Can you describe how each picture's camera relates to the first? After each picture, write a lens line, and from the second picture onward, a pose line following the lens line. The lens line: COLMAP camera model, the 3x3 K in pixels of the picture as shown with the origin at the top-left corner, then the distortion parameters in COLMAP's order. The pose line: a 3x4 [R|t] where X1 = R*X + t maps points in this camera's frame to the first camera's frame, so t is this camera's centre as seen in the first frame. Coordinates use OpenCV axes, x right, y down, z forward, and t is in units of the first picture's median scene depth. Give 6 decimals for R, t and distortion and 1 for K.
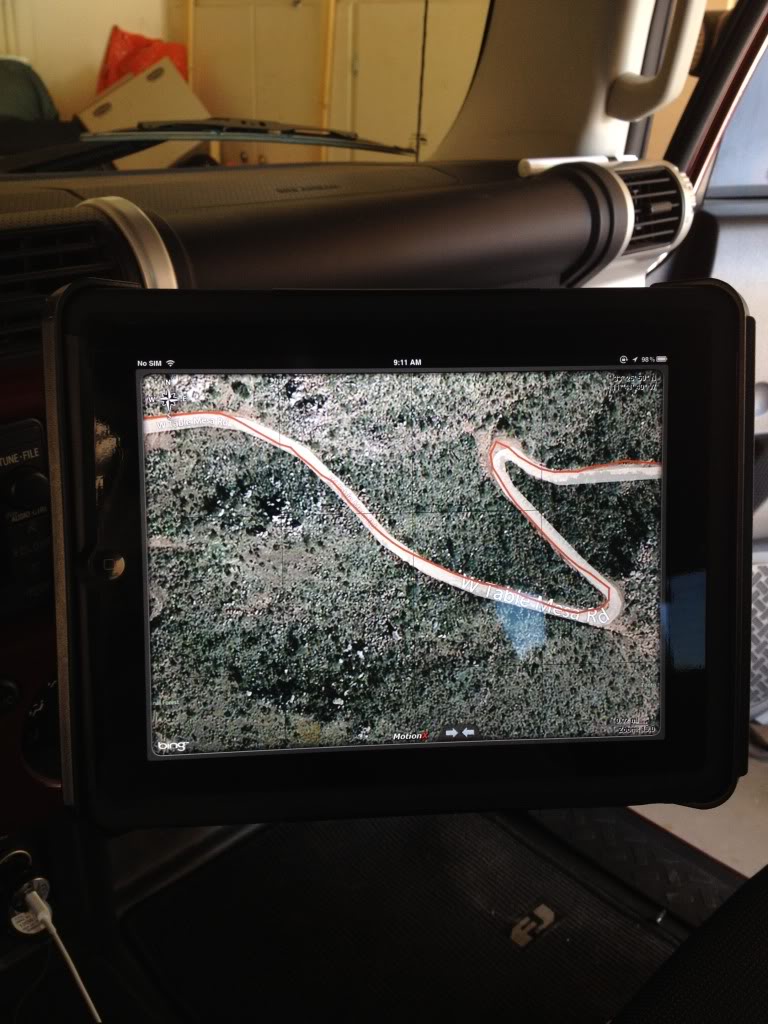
lens RADIAL K [[1027.7, 0, 384.0], [0, 1027.7, 512.0], [0, 0, 1]] dist [0.176604, -0.490637]
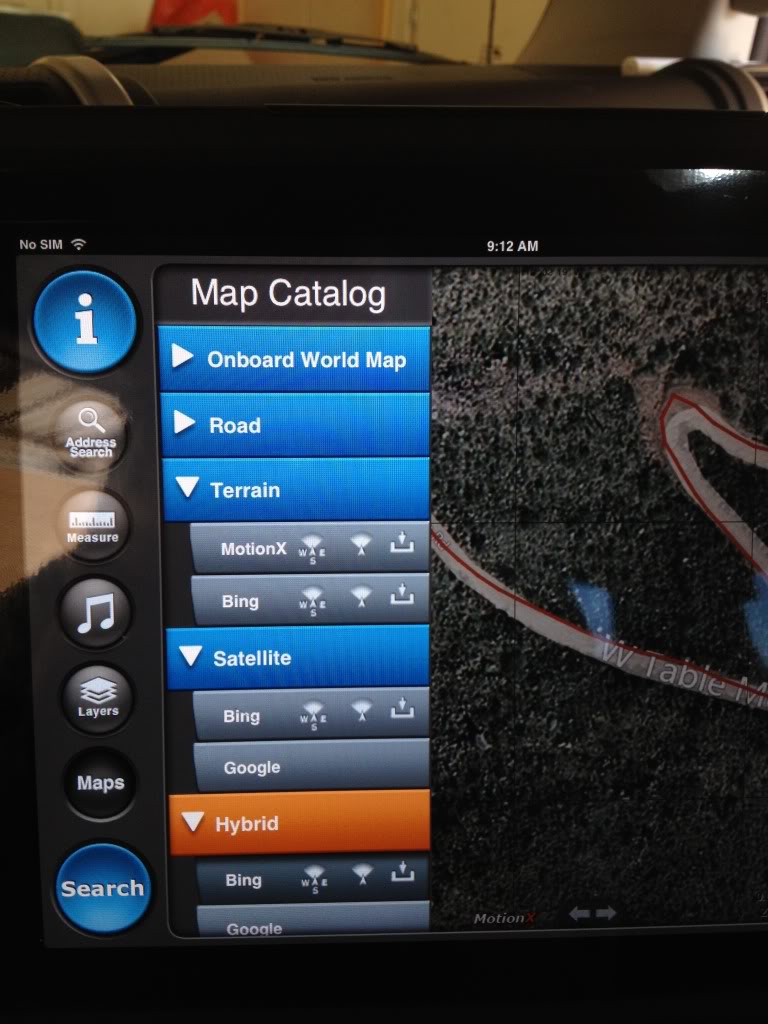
lens RADIAL K [[1027.7, 0, 384.0], [0, 1027.7, 512.0], [0, 0, 1]] dist [0.176604, -0.490637]
pose [[0.998675, 0.015305, -0.049138, -0.015575], [-0.014438, 0.999735, 0.017948, -0.014086], [0.049399, -0.017215, 0.998631, 0.440888]]
